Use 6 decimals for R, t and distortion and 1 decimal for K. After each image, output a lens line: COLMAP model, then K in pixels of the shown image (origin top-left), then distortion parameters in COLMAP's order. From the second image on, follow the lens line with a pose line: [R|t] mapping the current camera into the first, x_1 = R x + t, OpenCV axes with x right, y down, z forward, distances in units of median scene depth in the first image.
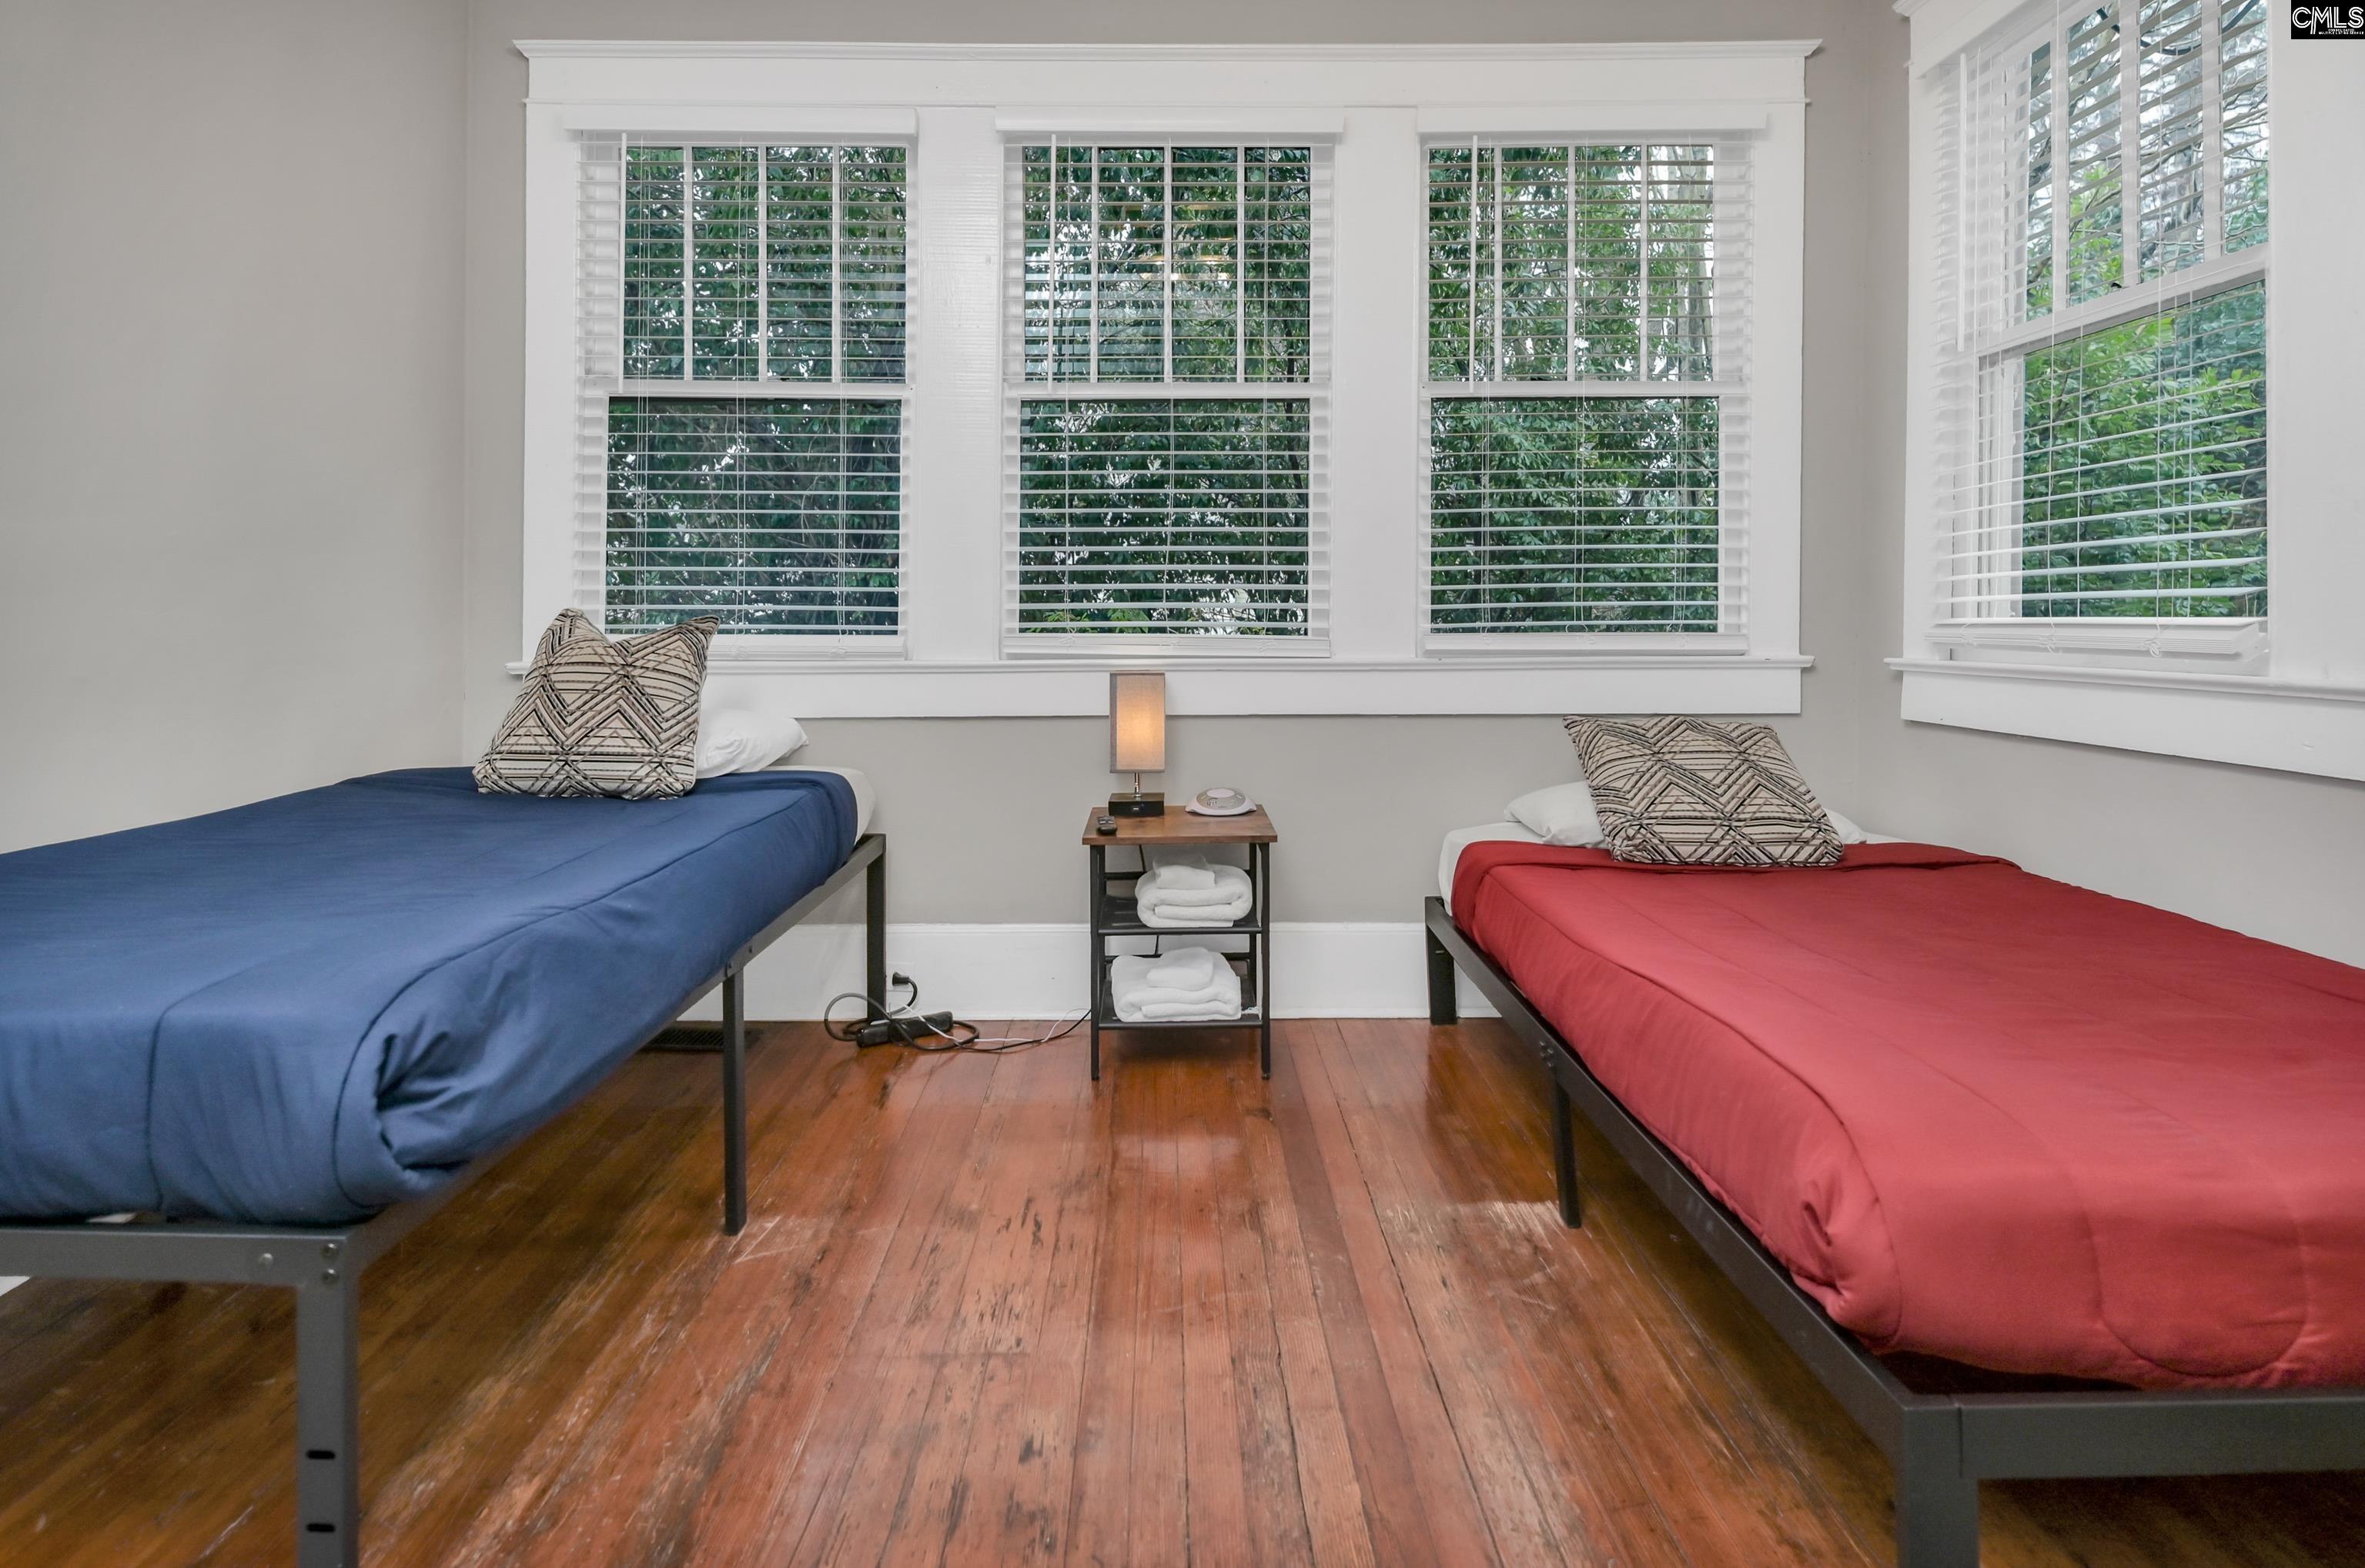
lens RADIAL K [[1251.0, 0, 1189.7], [0, 1251.0, 624.5], [0, 0, 1]] dist [0.006630, -0.004183]
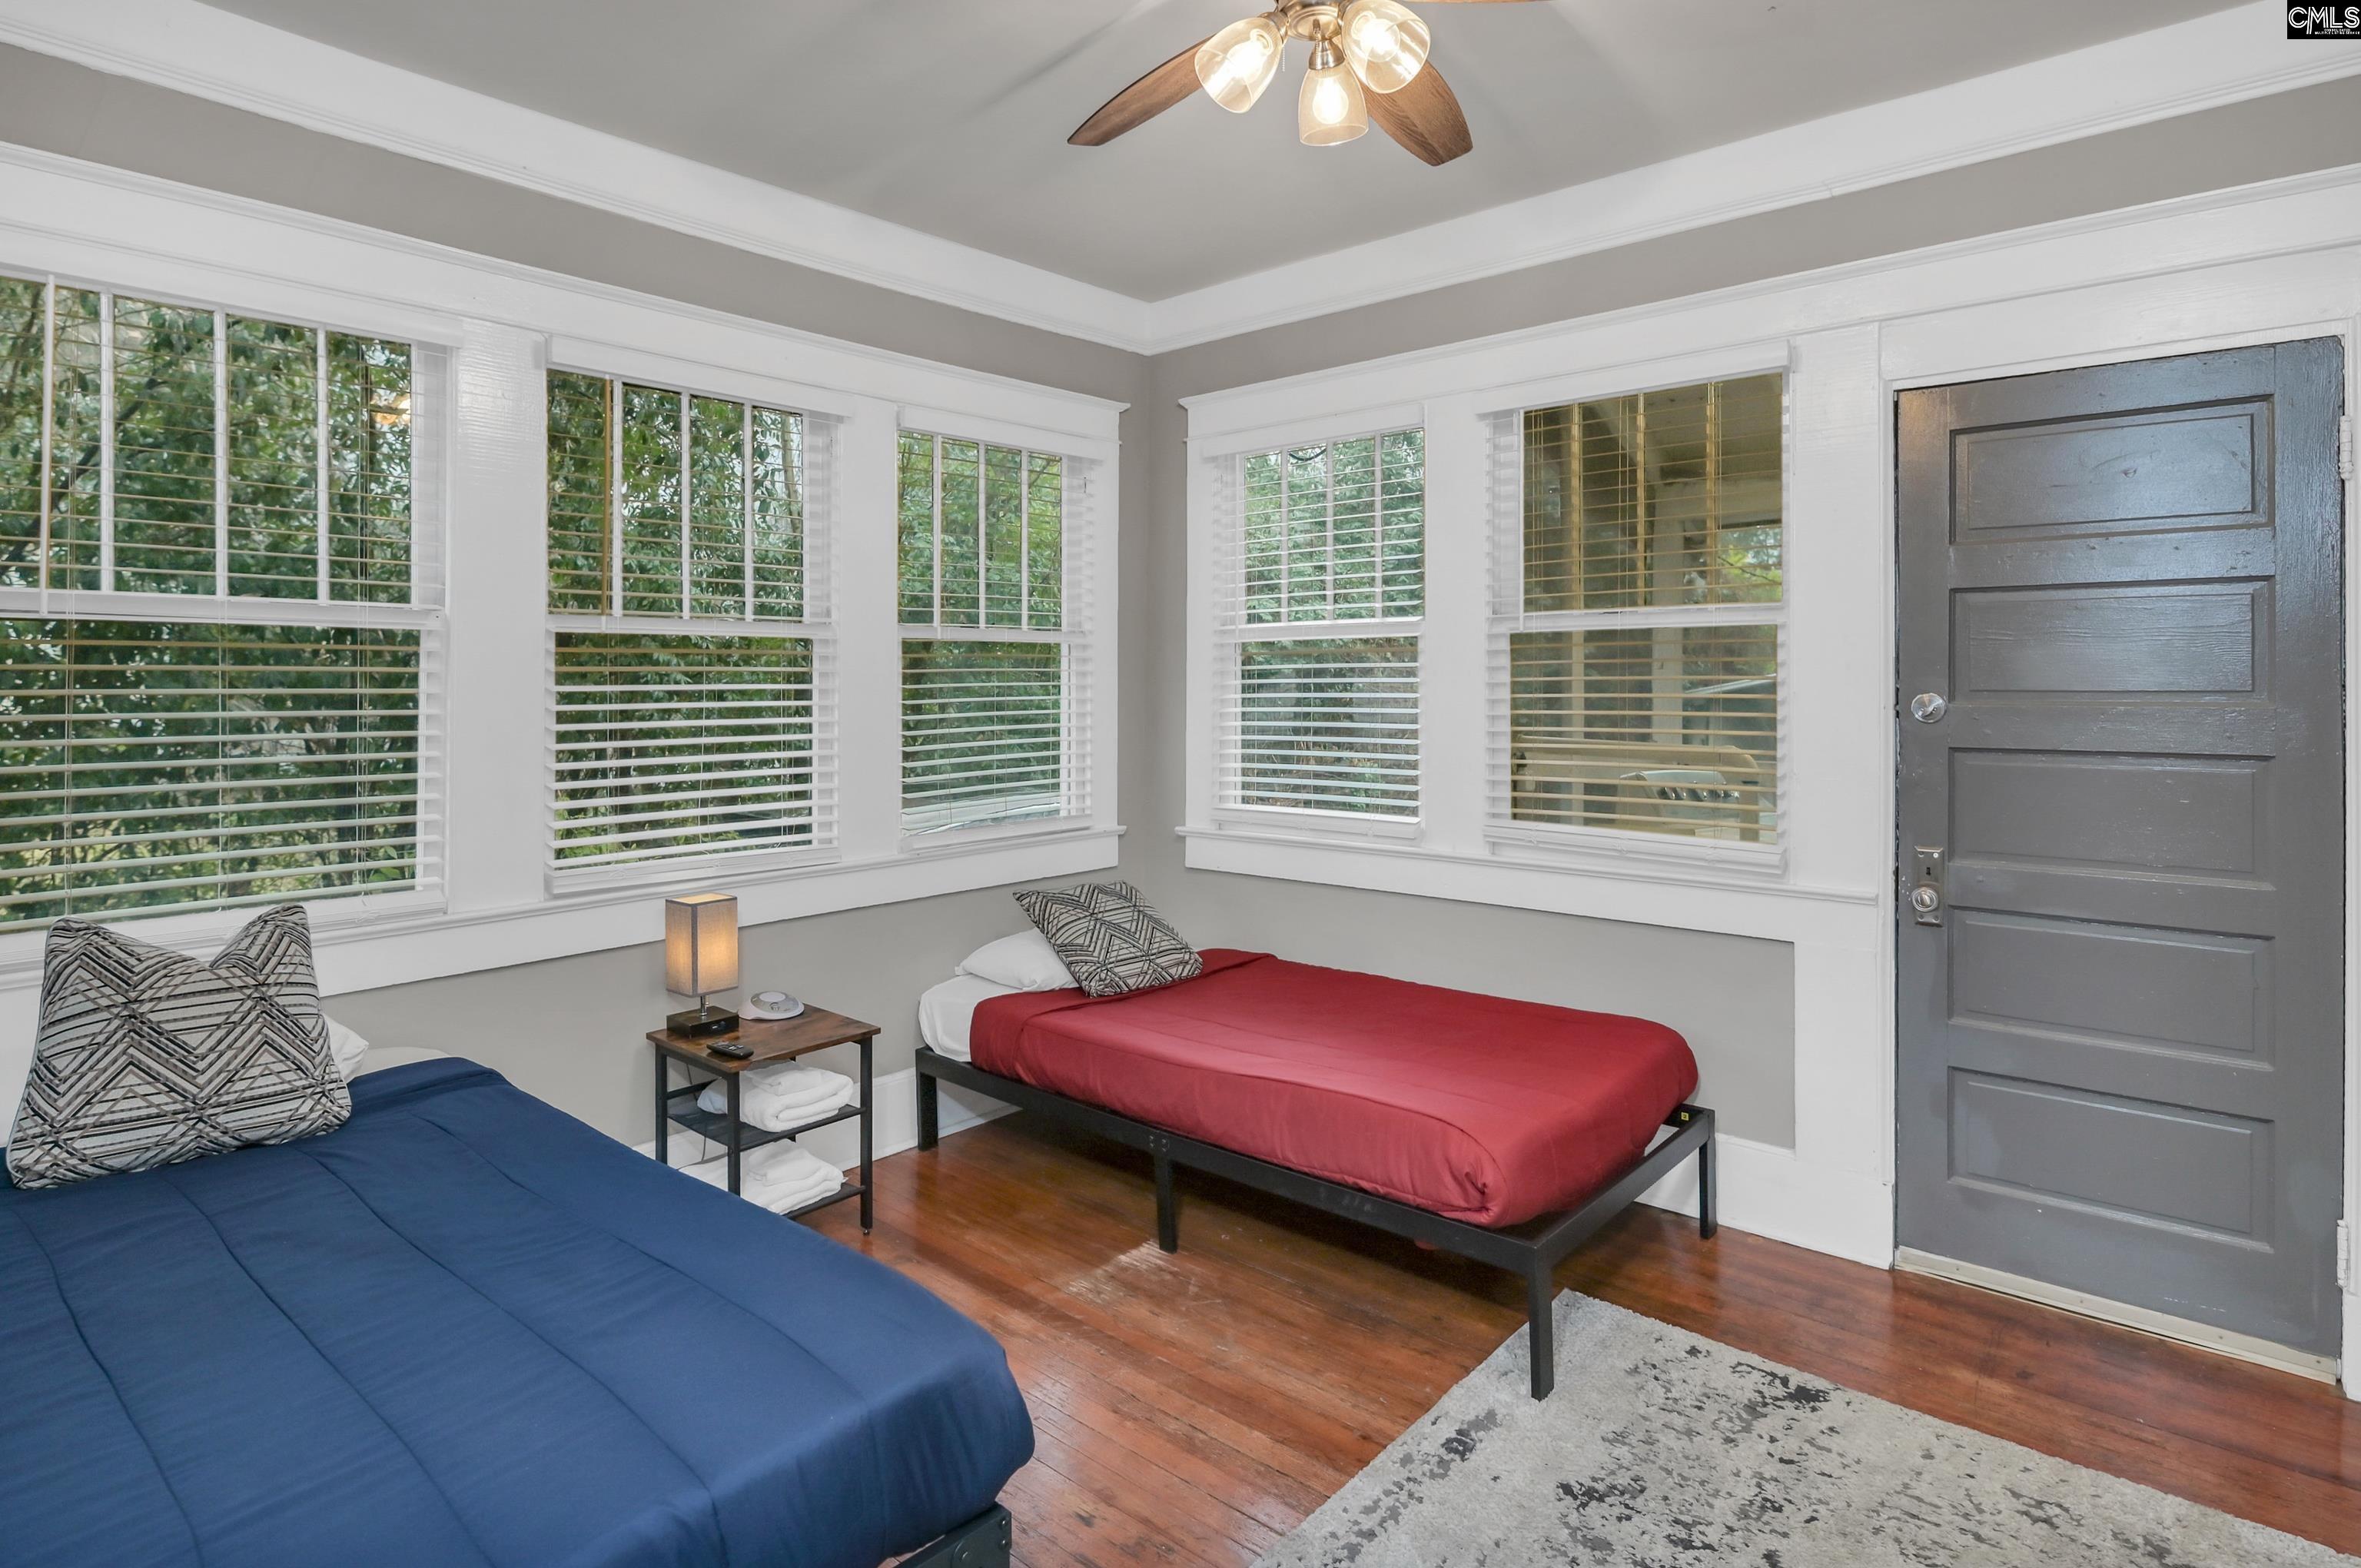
lens RADIAL K [[1249.0, 0, 1145.1], [0, 1249.0, 692.4], [0, 0, 1]] dist [0.006630, -0.004183]
pose [[0.680486, -0.007188, 0.732725, -0.658097], [0.003664, 0.999973, 0.006407, -0.166567], [-0.732752, -0.001675, 0.680494, -0.003961]]
